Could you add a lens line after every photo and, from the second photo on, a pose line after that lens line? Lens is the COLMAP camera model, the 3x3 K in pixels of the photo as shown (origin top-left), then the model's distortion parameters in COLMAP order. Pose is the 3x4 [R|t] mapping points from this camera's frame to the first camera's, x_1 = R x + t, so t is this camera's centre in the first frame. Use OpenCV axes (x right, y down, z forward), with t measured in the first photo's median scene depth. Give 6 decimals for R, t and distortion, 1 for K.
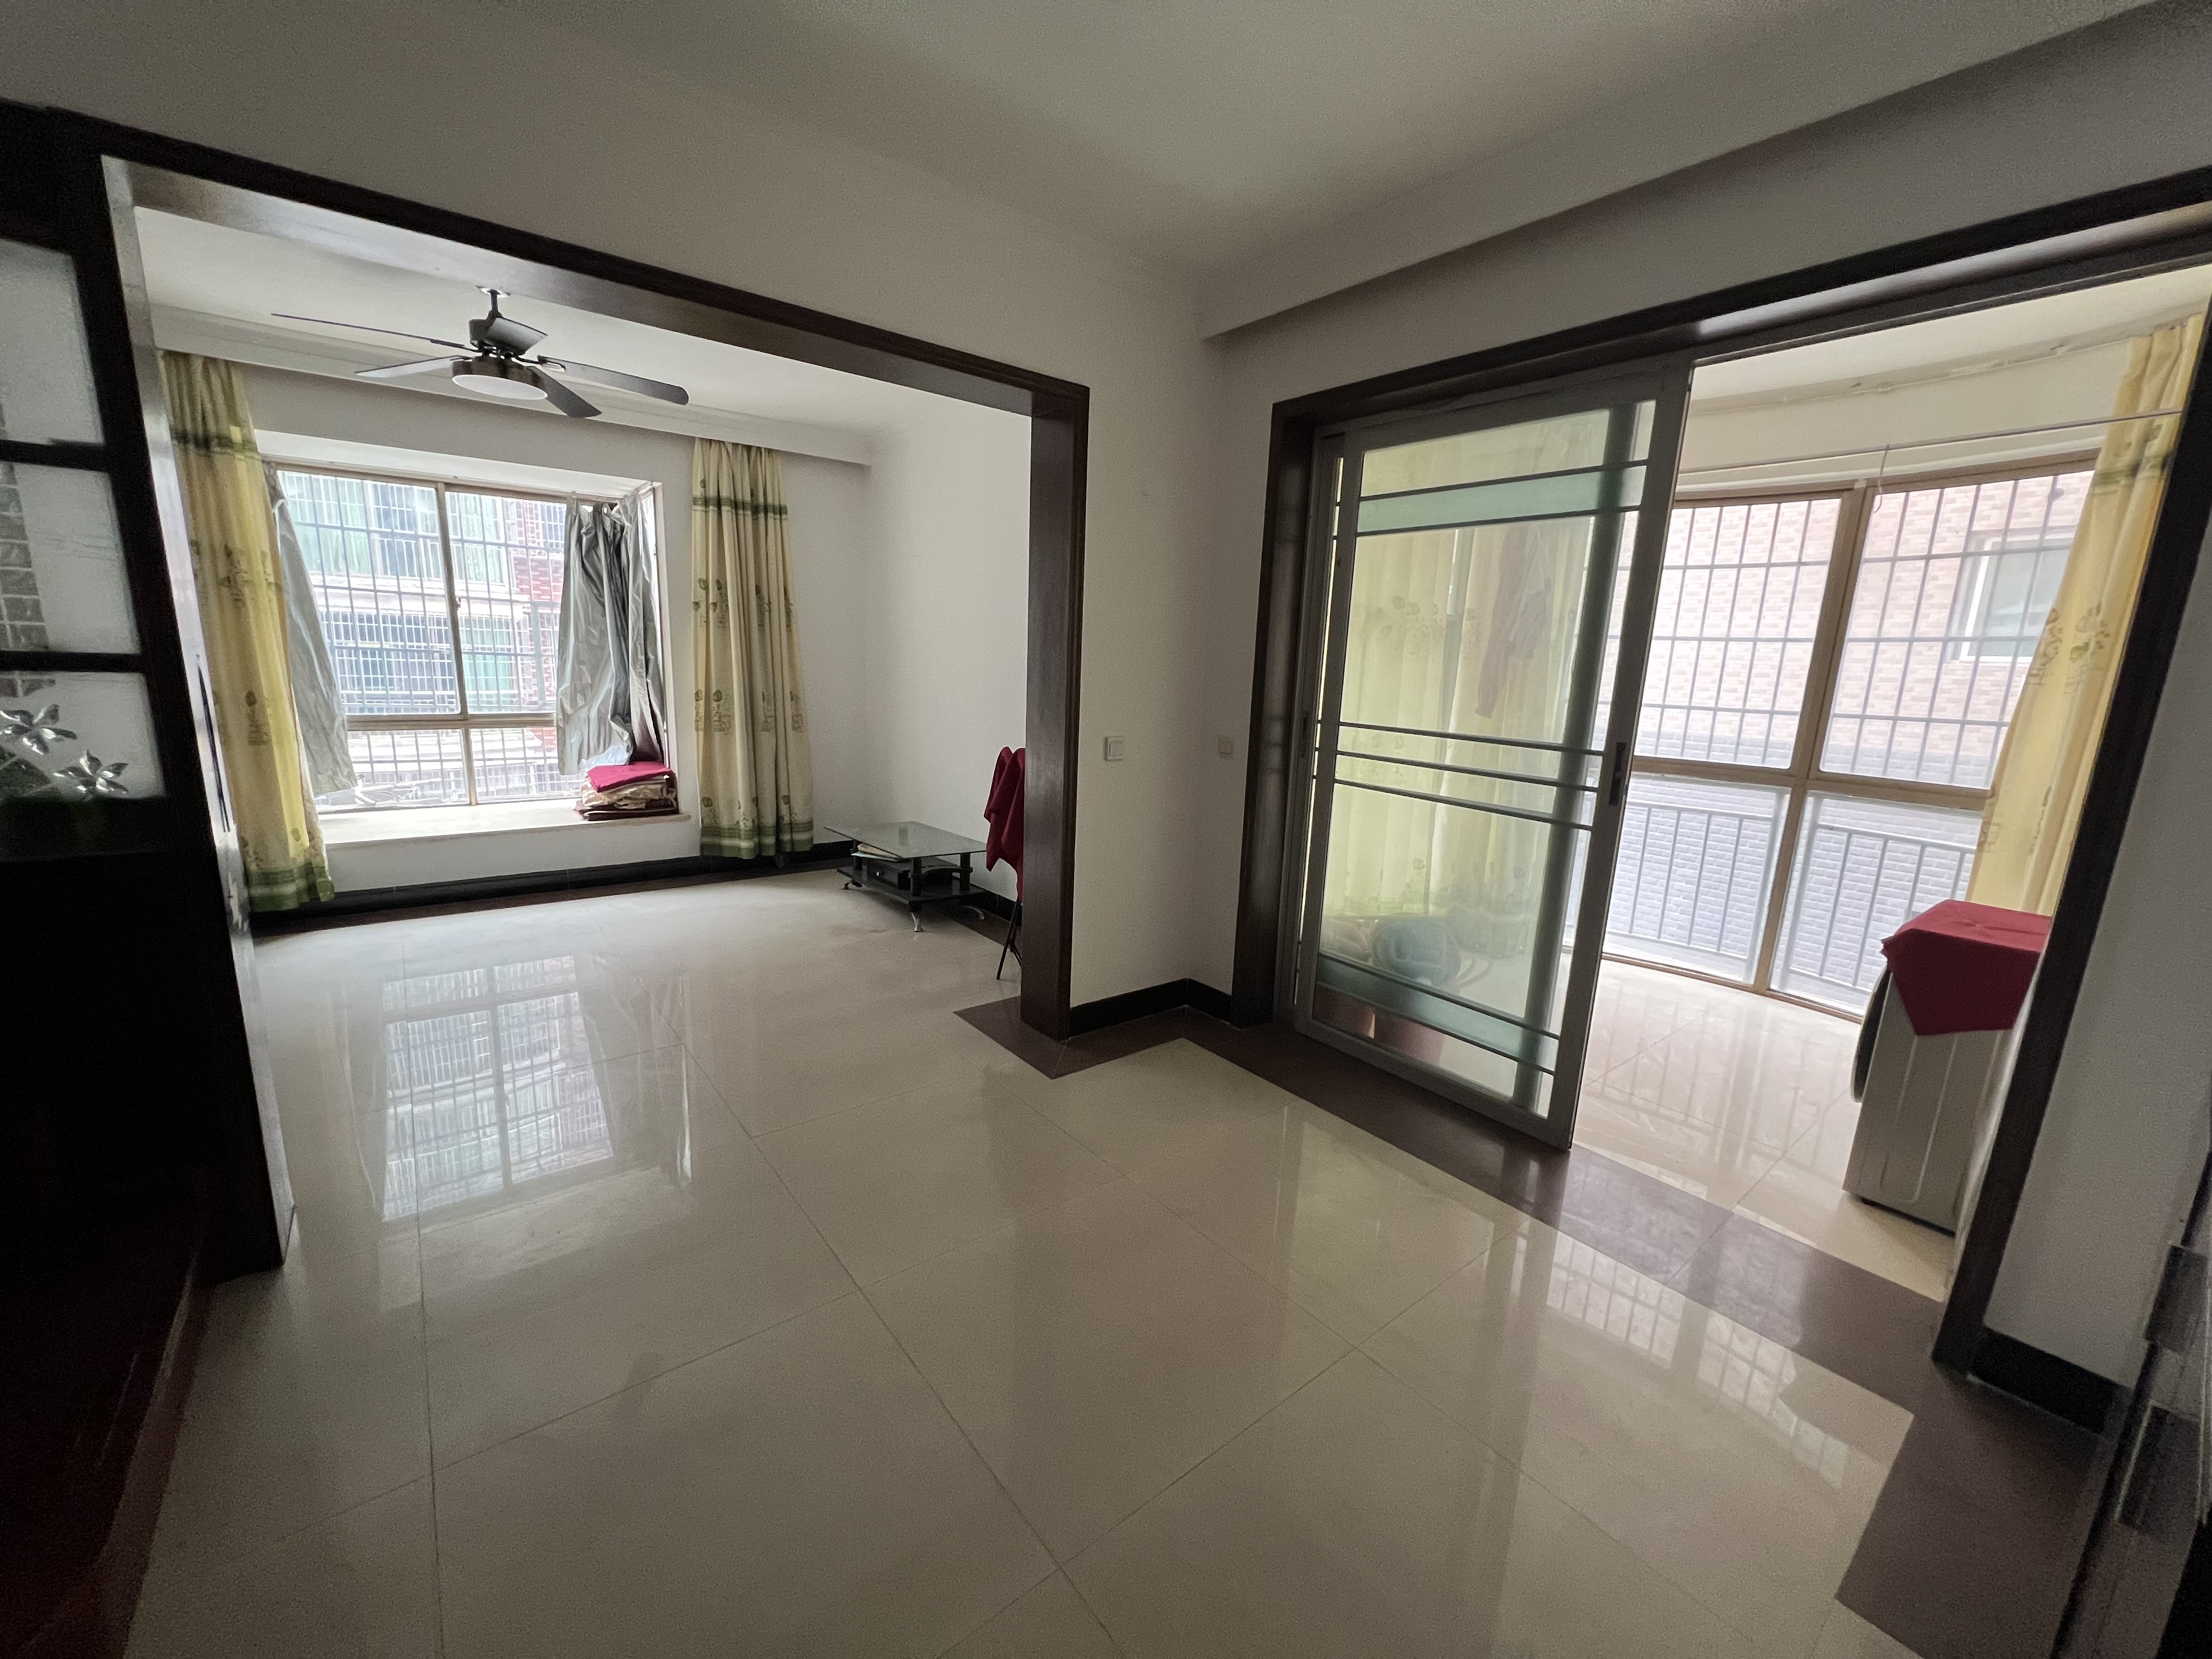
lens RADIAL K [[883.2, 0, 1103.8], [0, 883.2, 832.5], [0, 0, 1]] dist [-0.002006, 0.000378]
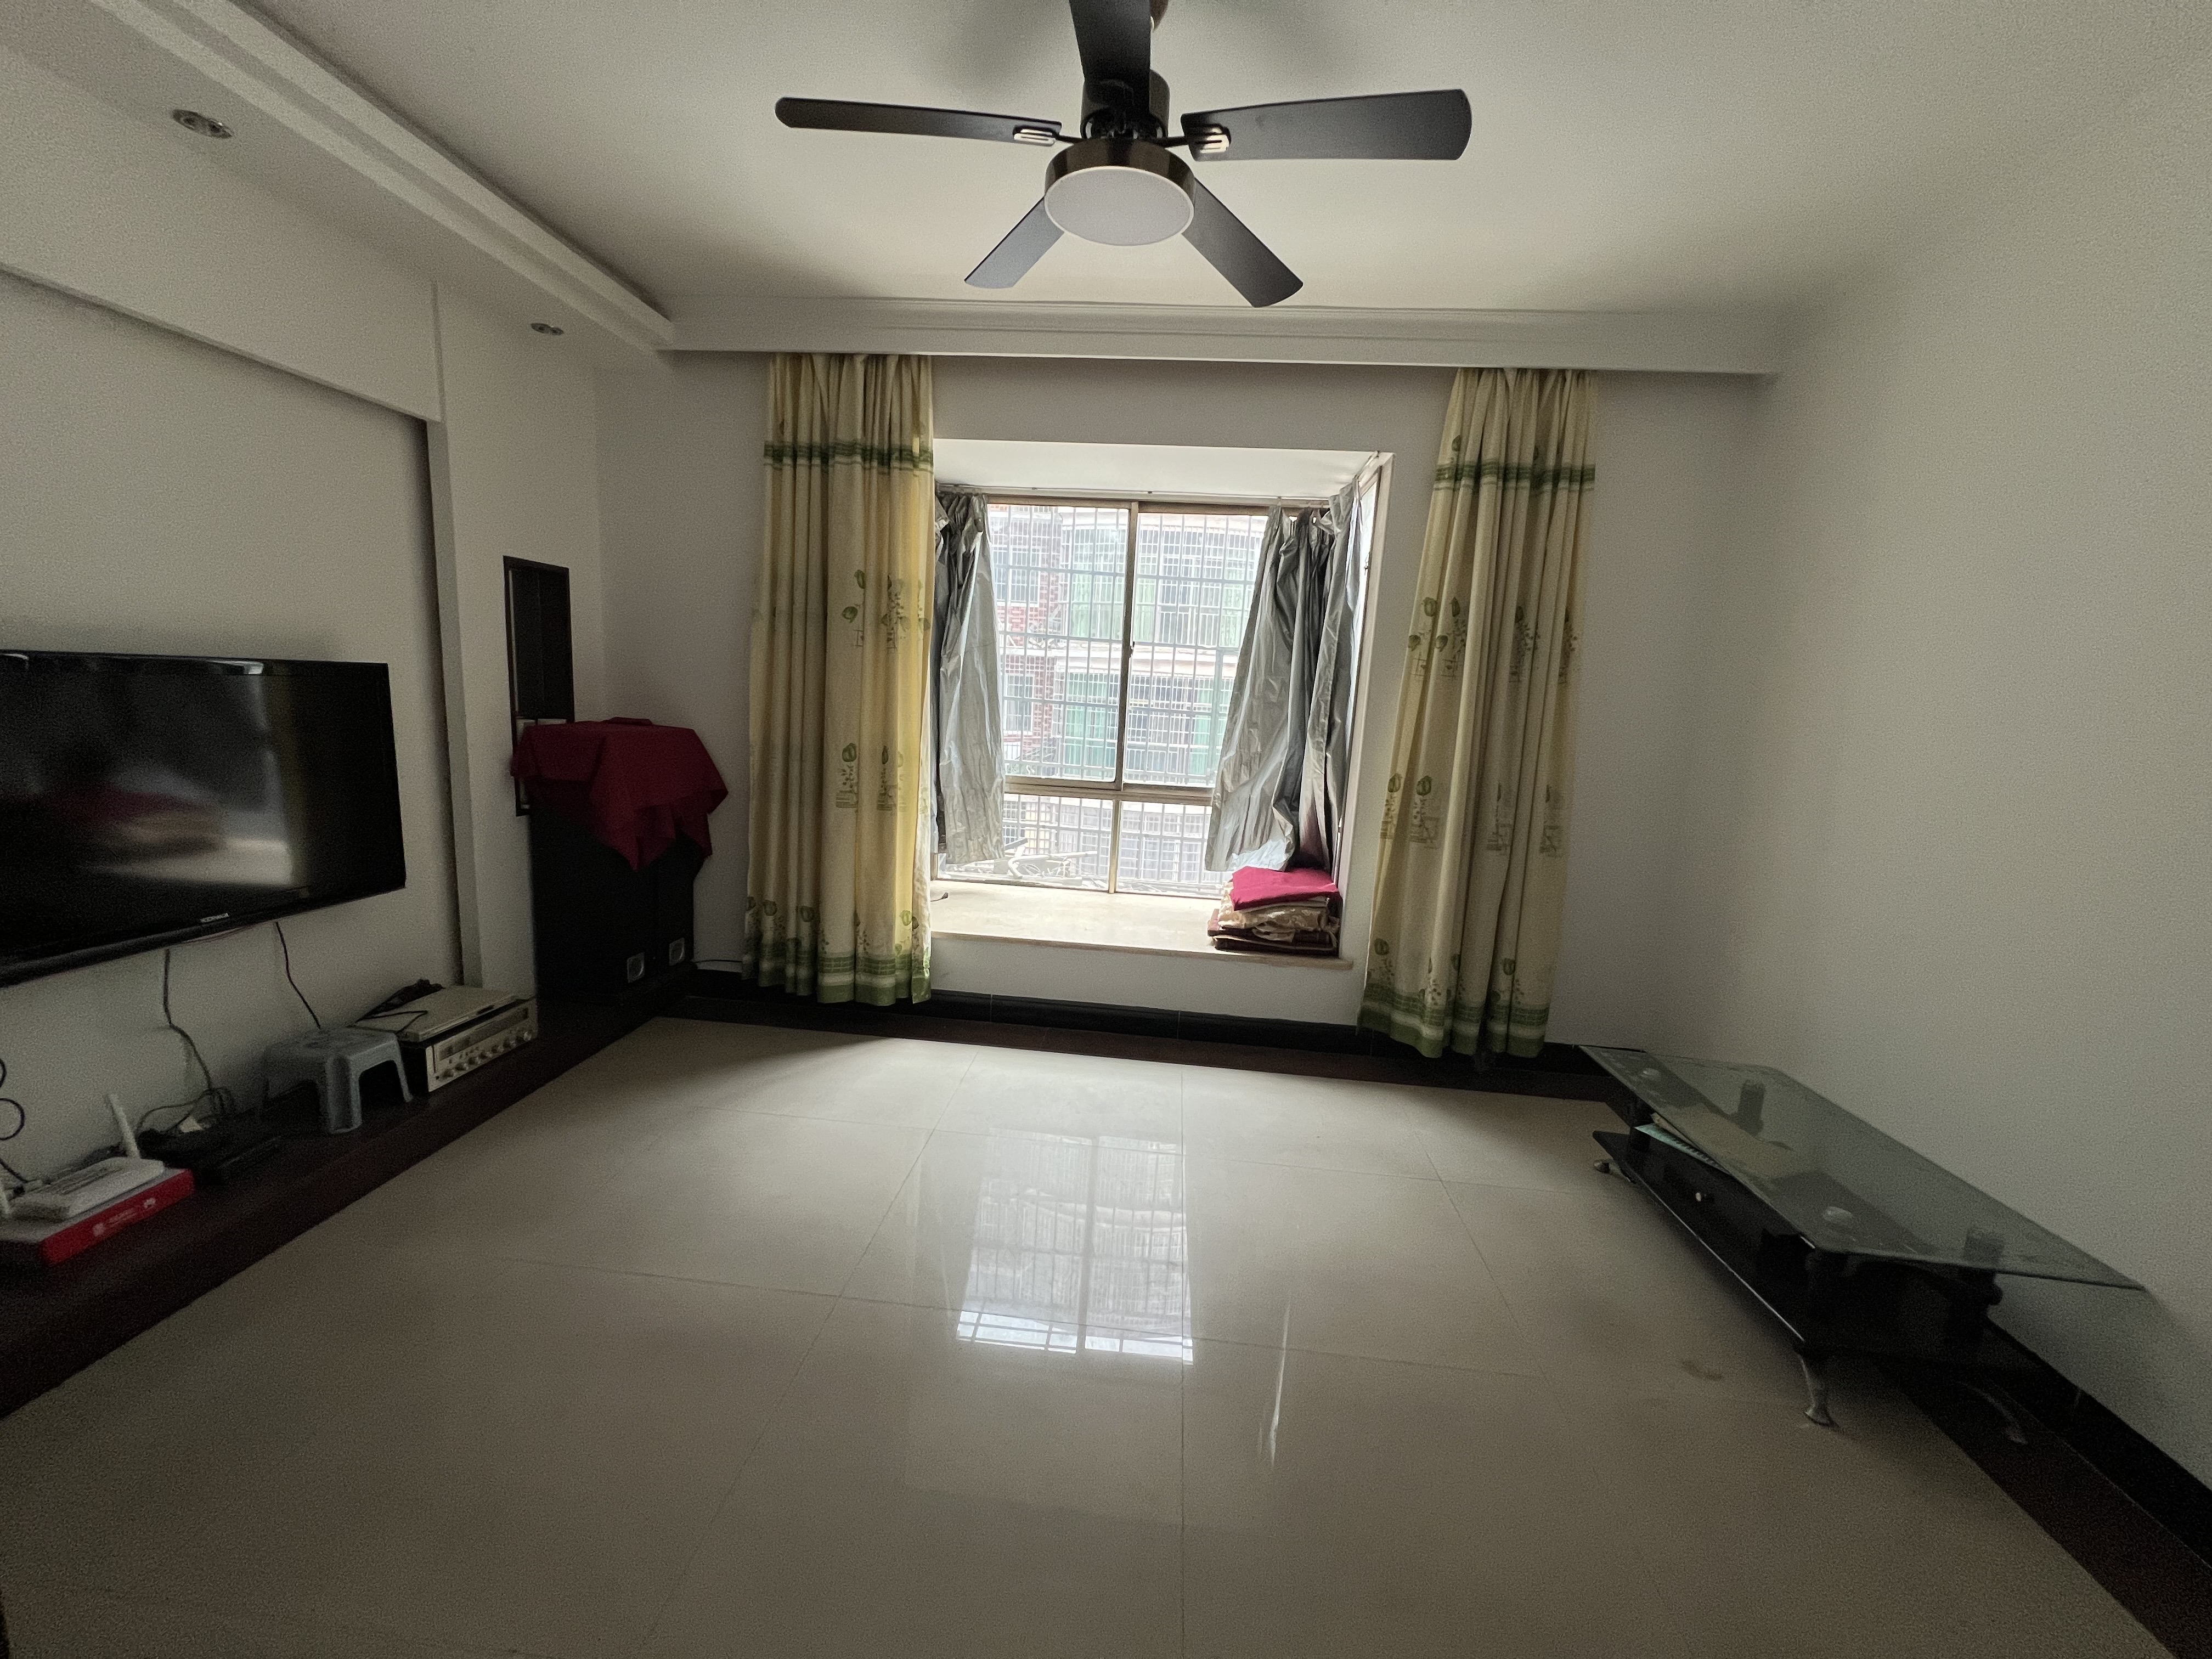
lens RADIAL K [[883.2, 0, 1103.8], [0, 883.2, 832.5], [0, 0, 1]] dist [-0.002006, 0.000378]
pose [[0.726395, 0.115677, -0.677473, -0.180575], [-0.164453, 0.986353, -0.007912, -0.082074], [0.667312, 0.117160, 0.735505, 0.405356]]
